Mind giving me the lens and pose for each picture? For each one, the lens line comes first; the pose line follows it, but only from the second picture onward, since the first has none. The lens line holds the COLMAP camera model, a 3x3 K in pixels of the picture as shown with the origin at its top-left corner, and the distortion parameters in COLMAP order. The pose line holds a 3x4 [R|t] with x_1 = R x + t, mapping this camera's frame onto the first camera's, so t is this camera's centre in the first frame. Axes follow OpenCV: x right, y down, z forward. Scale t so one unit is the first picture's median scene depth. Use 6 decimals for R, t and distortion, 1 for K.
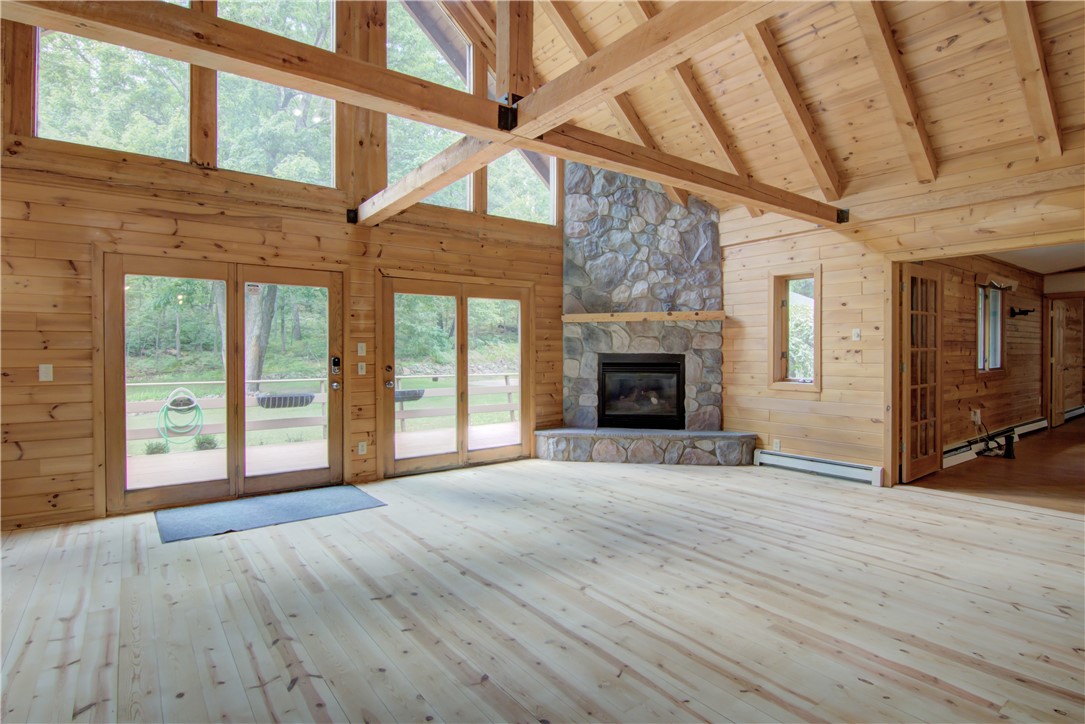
lens RADIAL K [[556.8, 0, 537.5], [0, 556.8, 348.4], [0, 0, 1]] dist [-0.017706, -0.001563]
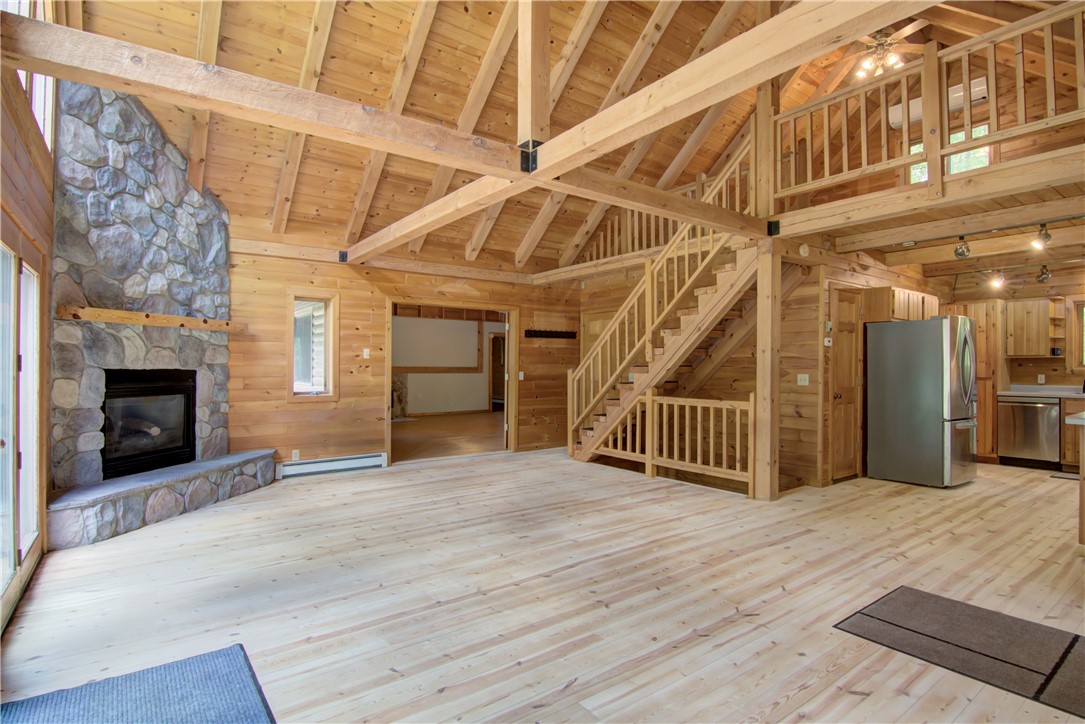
lens RADIAL K [[555.2, 0, 550.4], [0, 555.2, 348.4], [0, 0, 1]] dist [-0.010824, -0.000587]
pose [[-0.015574, 0.032022, 0.999366, -0.708296], [-0.004956, 0.999472, -0.032103, 0.002697], [-0.999866, -0.005453, -0.015407, 0.595388]]
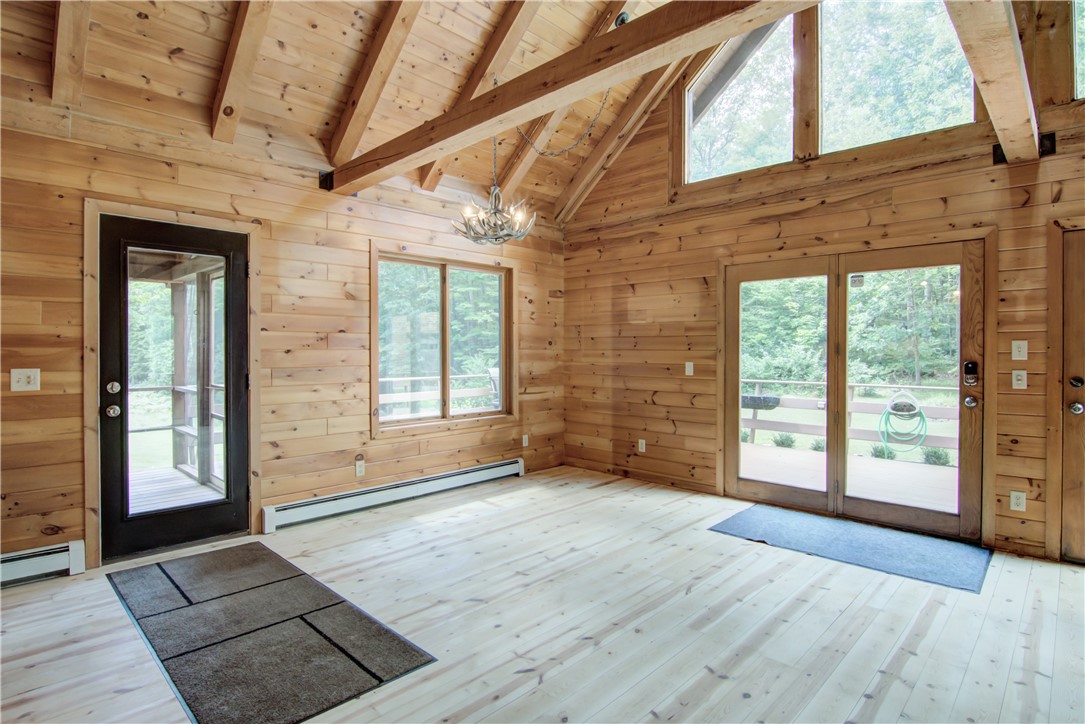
lens RADIAL K [[556.8, 0, 537.5], [0, 556.8, 348.4], [0, 0, 1]] dist [-0.017706, -0.001563]
pose [[0.155647, -0.002457, -0.987810, 0.234204], [0.001444, 0.999996, -0.002260, 0.000070], [0.987812, -0.001074, 0.155650, 0.338183]]
